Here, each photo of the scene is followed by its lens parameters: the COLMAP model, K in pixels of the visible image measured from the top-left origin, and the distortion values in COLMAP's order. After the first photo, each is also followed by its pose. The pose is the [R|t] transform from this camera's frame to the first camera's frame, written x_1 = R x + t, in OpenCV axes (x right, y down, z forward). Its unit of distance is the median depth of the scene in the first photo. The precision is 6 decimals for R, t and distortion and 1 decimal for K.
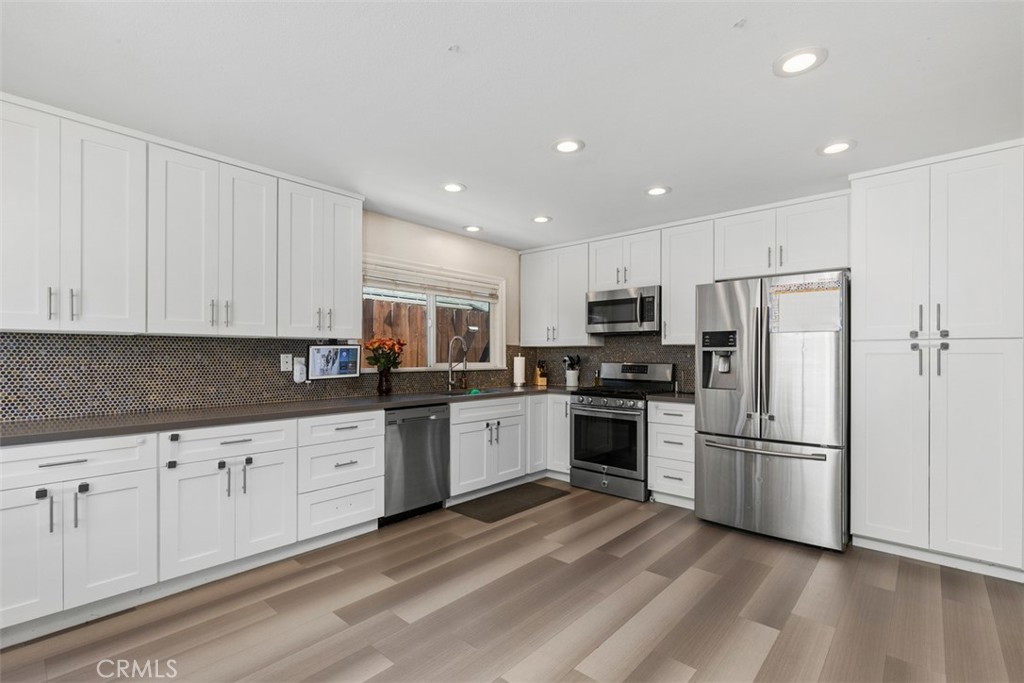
lens RADIAL K [[459.4, 0, 512.2], [0, 459.4, 355.9], [0, 0, 1]] dist [-0.001974, -0.001416]
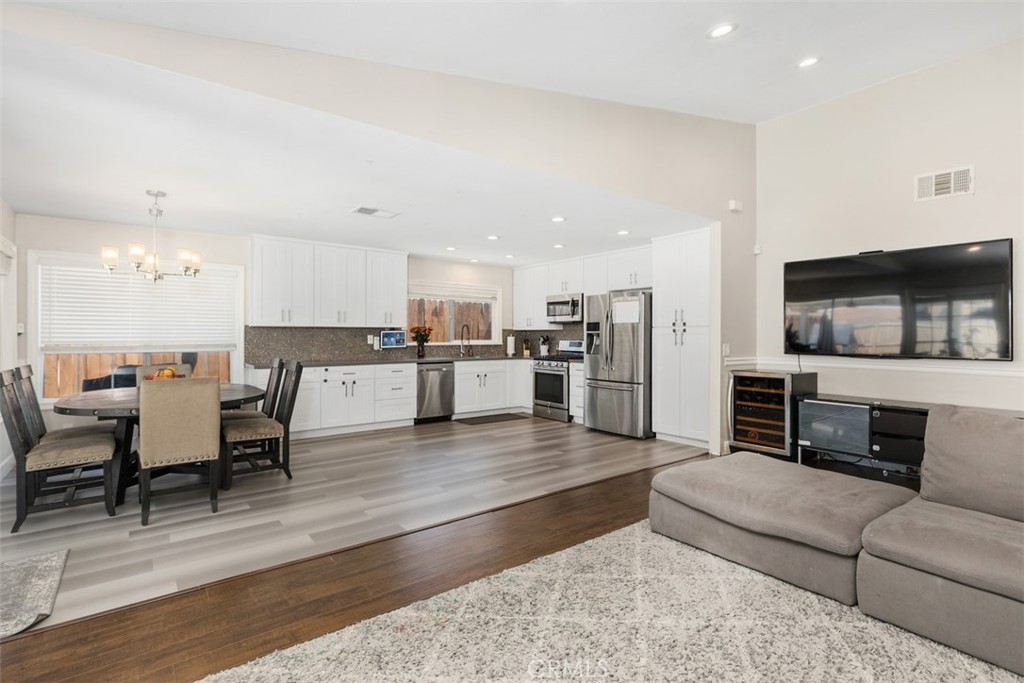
lens RADIAL K [[479.7, 0, 511.6], [0, 479.7, 337.0], [0, 0, 1]] dist [-0.019581, 0.000378]
pose [[0.983701, -0.001398, -0.179808, 0.401795], [0.001397, 0.999999, -0.000130, 0.004178], [0.179808, -0.000124, 0.983702, -0.771596]]
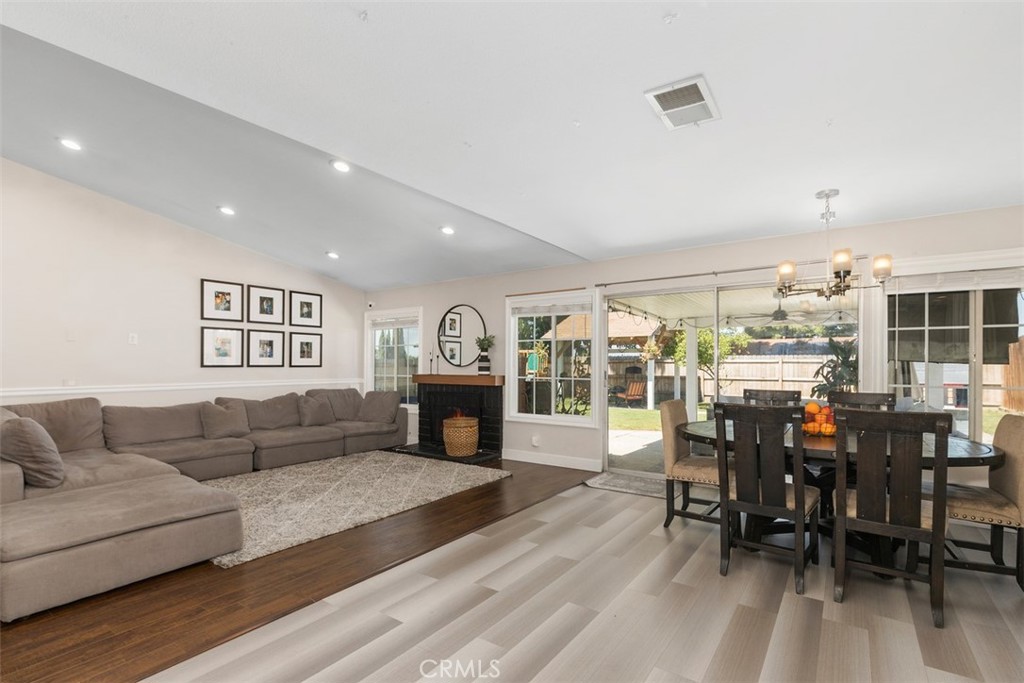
lens RADIAL K [[459.4, 0, 512.4], [0, 459.4, 363.4], [0, 0, 1]] dist [-0.001974, -0.001416]
pose [[-0.992314, -0.001664, -0.123736, 0.138067], [-0.002550, 0.999972, 0.007008, -0.005464], [0.123721, 0.007269, -0.992290, 0.786566]]
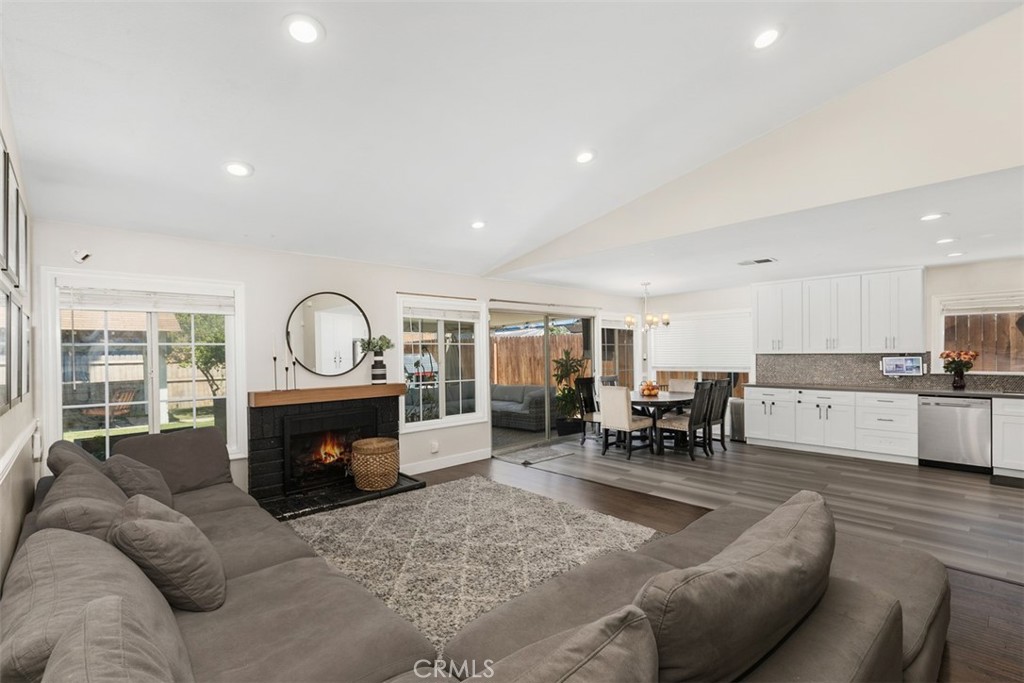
lens RADIAL K [[459.4, 0, 507.6], [0, 459.4, 354.6], [0, 0, 1]] dist [-0.001974, -0.001416]
pose [[-0.097749, 0.002836, -0.995207, 1.275793], [0.006886, 0.999974, 0.002173, -0.038373], [0.995187, -0.006640, -0.097766, -0.280429]]
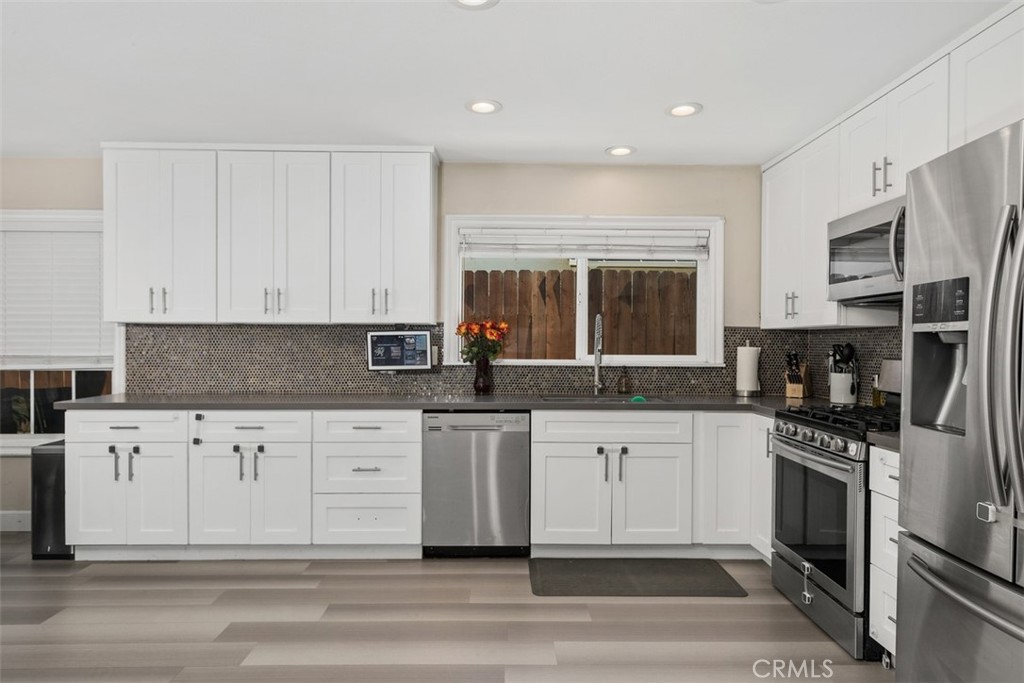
lens RADIAL K [[601.0, 0, 514.0], [0, 601.0, 348.4], [0, 0, 1]] dist [-0.002325, 0.001010]
pose [[0.684492, 0.007970, -0.728977, 0.484811], [-0.004094, 0.999966, 0.007088, 0.000416], [0.729009, -0.001867, 0.684501, 0.331272]]
